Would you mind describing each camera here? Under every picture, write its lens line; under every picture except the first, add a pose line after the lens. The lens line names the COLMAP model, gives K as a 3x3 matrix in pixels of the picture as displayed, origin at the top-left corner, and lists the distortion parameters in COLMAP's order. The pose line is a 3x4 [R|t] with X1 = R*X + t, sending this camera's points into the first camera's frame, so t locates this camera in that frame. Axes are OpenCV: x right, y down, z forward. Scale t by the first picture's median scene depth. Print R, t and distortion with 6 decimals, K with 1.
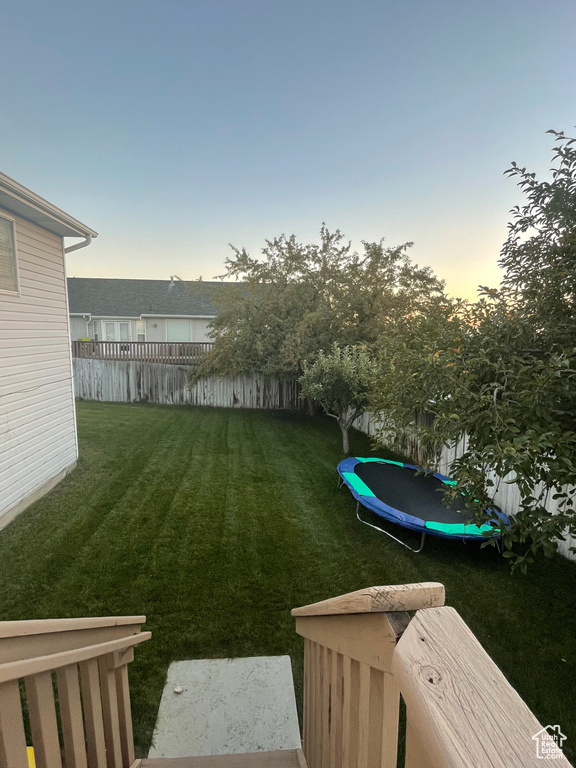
lens RADIAL K [[391.2, 0, 282.8], [0, 391.2, 384.2], [0, 0, 1]] dist [0.002371, -0.000268]
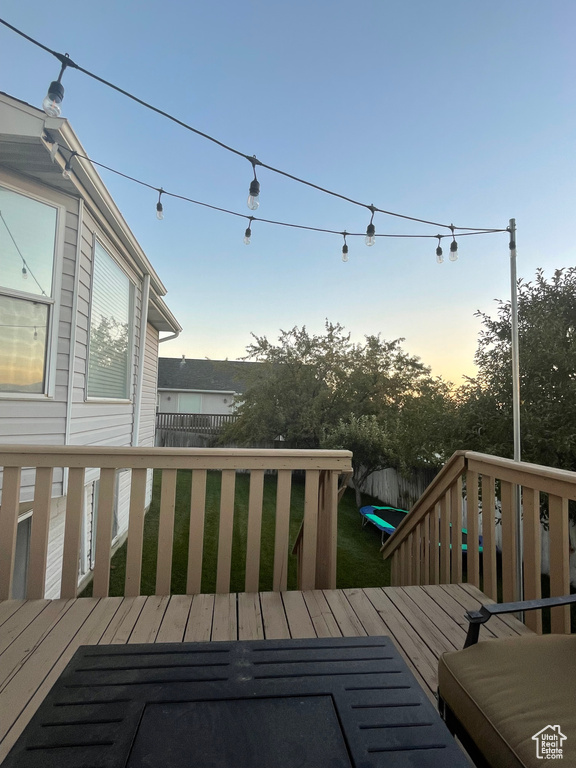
lens RADIAL K [[391.2, 0, 282.8], [0, 391.2, 384.2], [0, 0, 1]] dist [0.002371, -0.000268]
pose [[0.998824, 0.022307, 0.043043, -0.110024], [-0.013565, 0.980983, -0.193619, 0.037698], [-0.046543, 0.192808, 0.980132, -0.191056]]
